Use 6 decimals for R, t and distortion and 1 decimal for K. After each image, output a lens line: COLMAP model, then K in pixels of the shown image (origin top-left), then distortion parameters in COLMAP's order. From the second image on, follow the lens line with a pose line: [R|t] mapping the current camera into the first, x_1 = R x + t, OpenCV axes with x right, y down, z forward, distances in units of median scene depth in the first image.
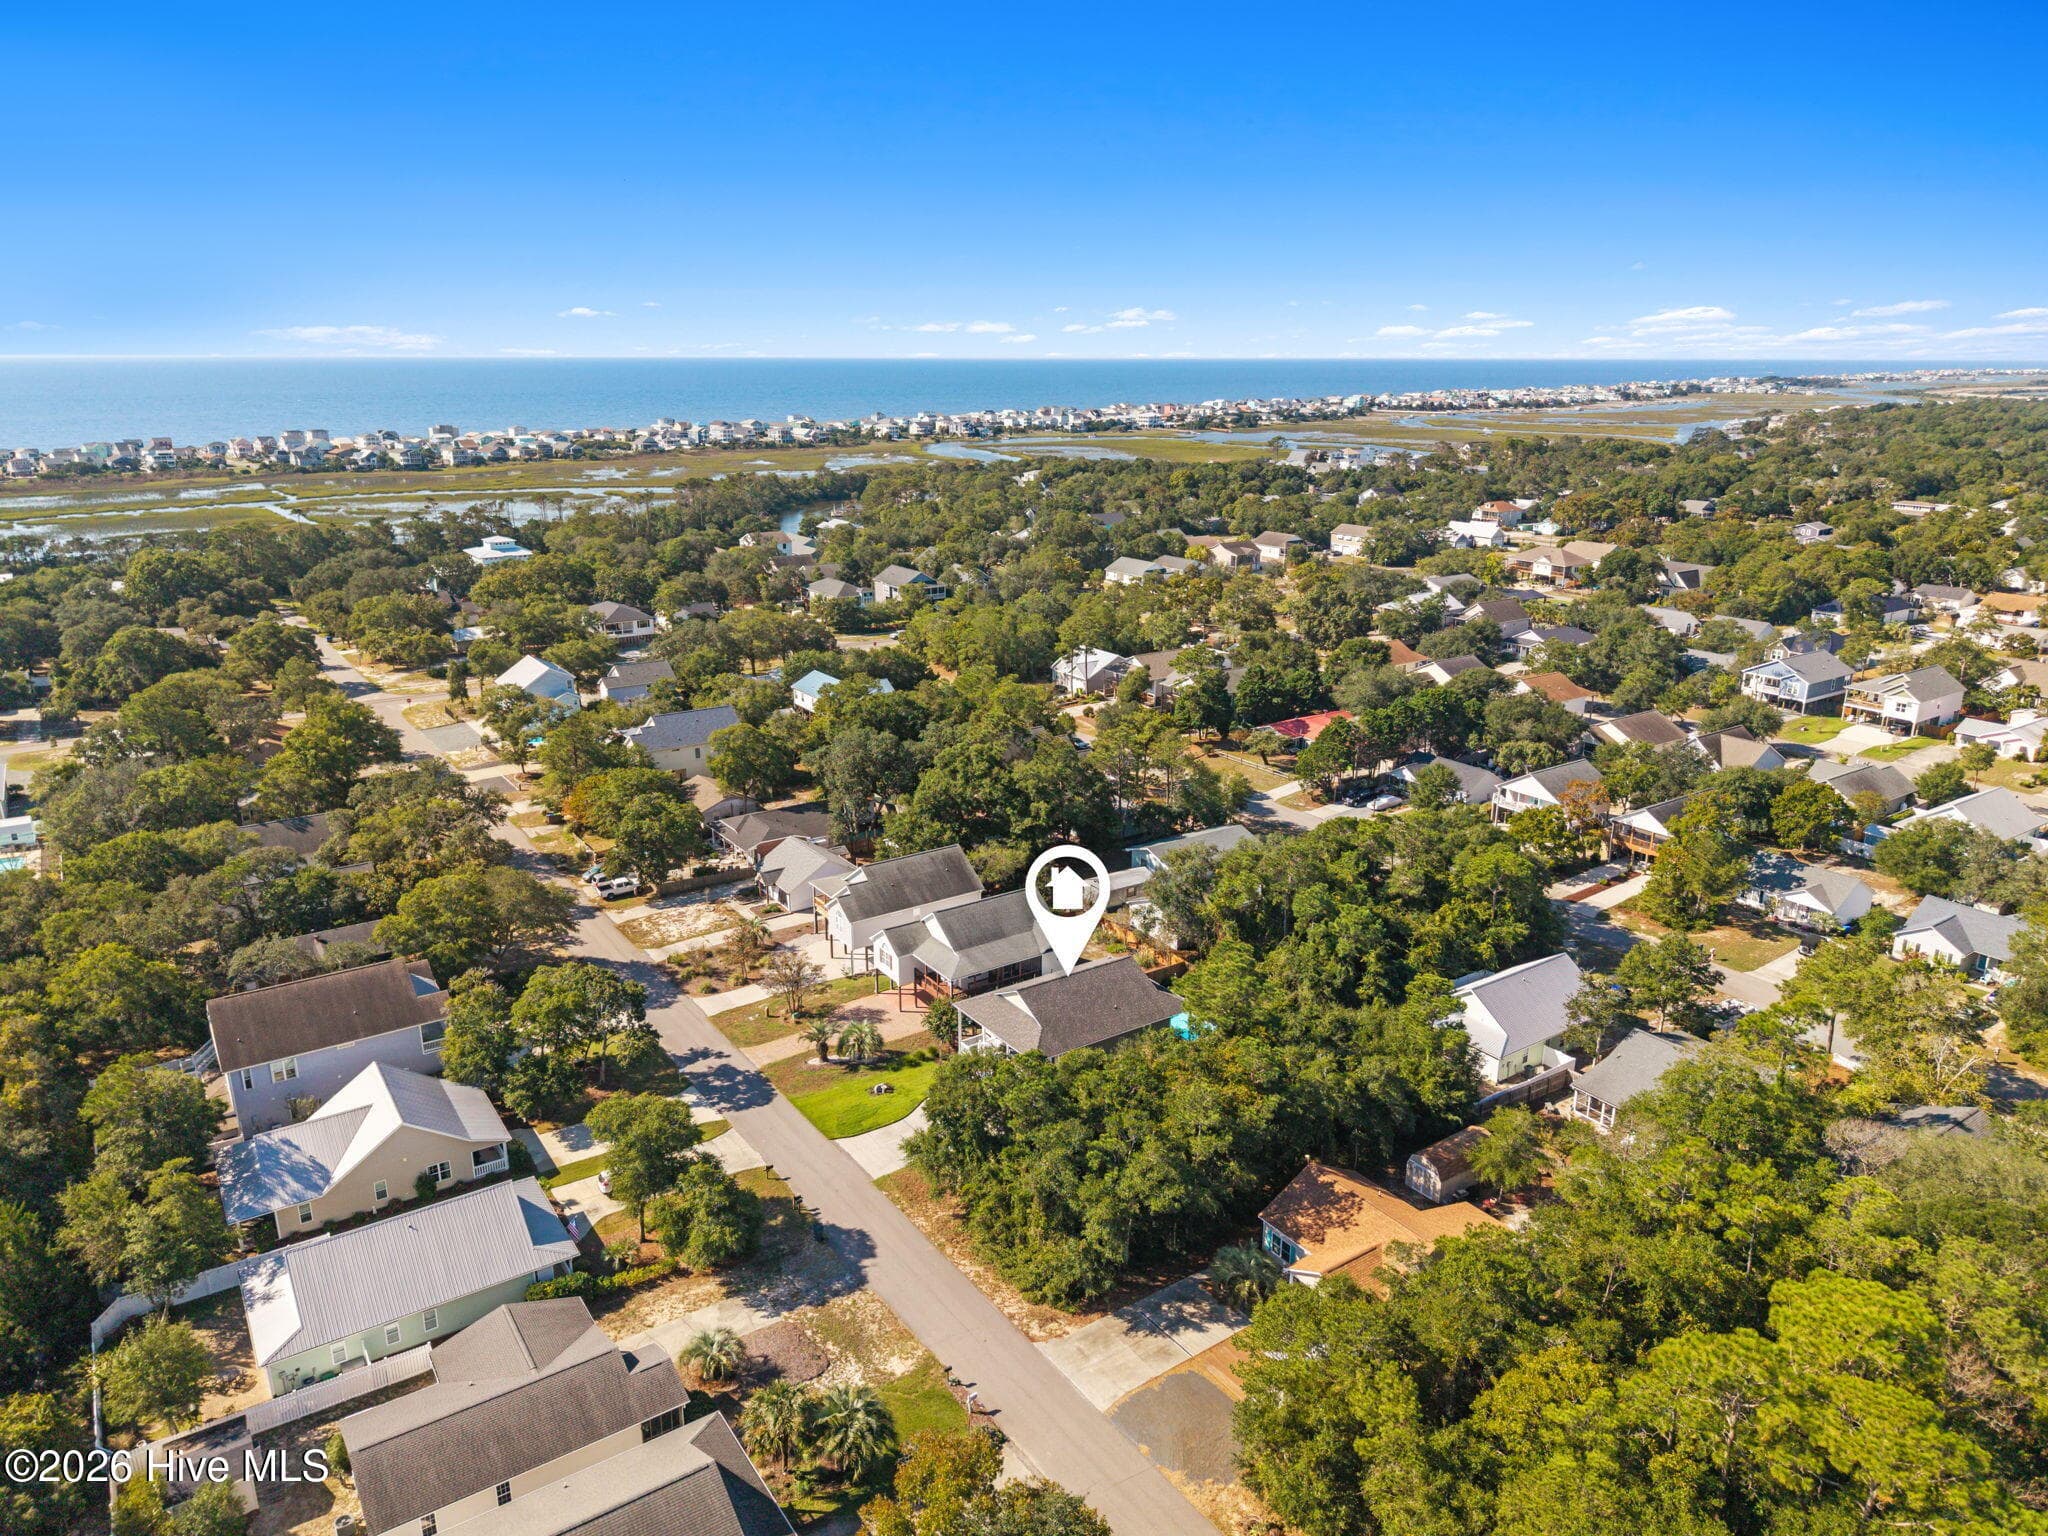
lens RADIAL K [[1381.2, 0, 1032.8], [0, 1381.2, 766.2], [0, 0, 1]] dist [0.056099, -0.063143]
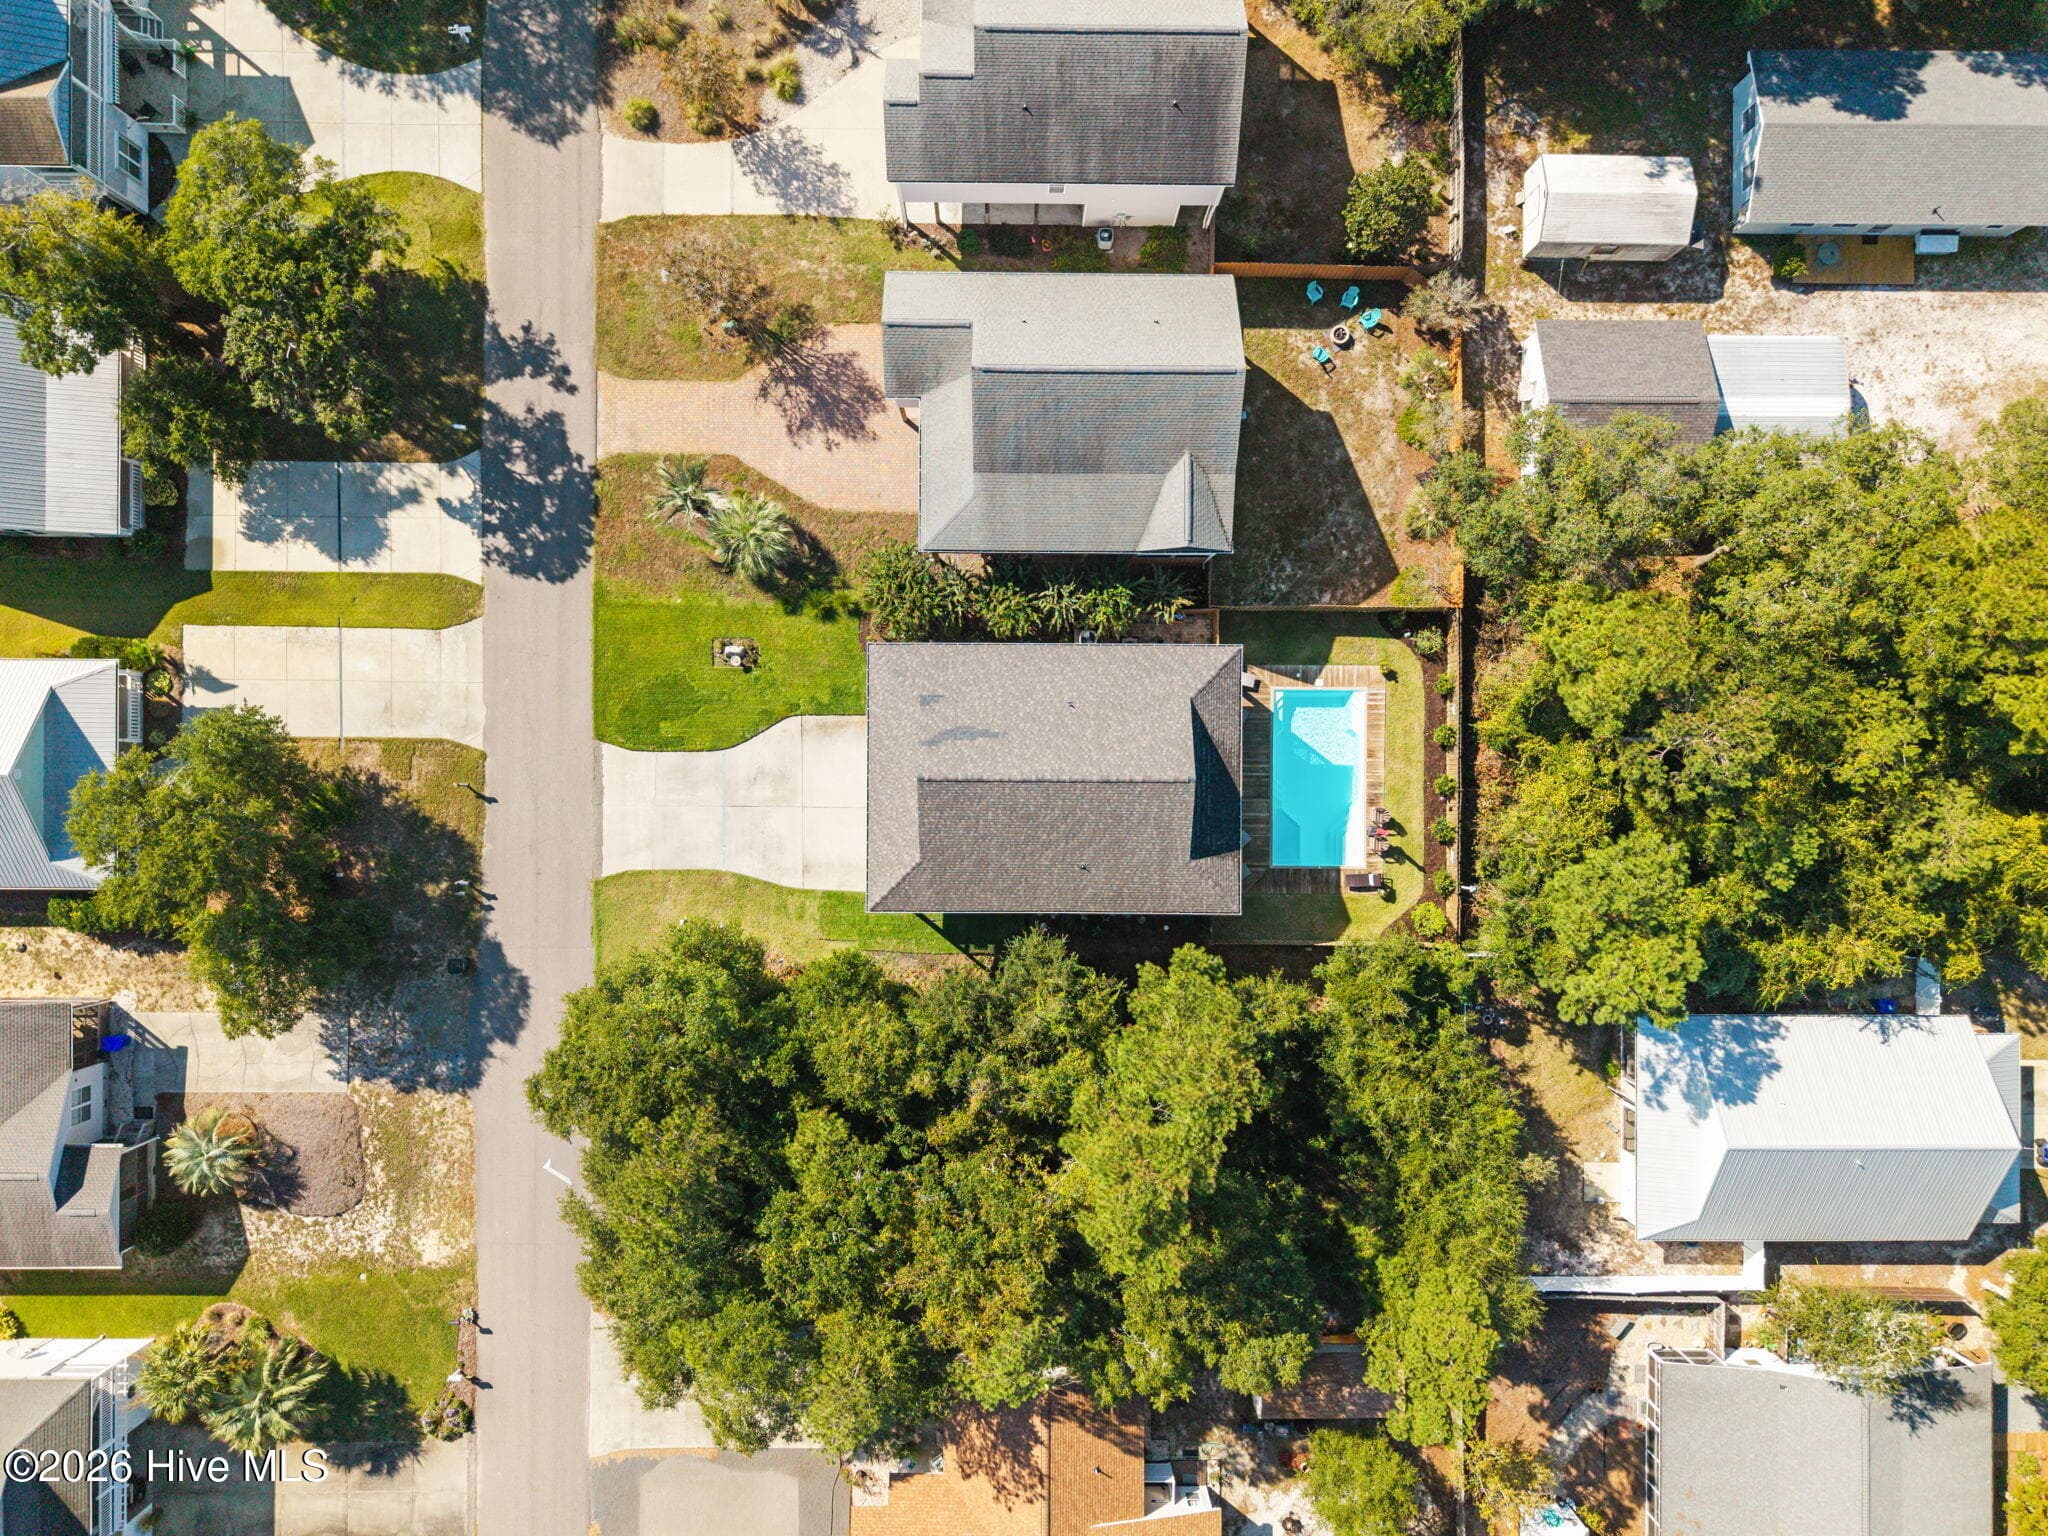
lens RADIAL K [[1403.4, 0, 1026.7], [0, 1403.4, 680.9], [0, 0, 1]] dist [0.009288, 0.000271]
pose [[0.819654, 0.572774, 0.009870, -0.004455], [-0.173492, 0.231778, 0.957173, -0.203107], [0.545956, -0.786263, 0.289350, 0.505016]]
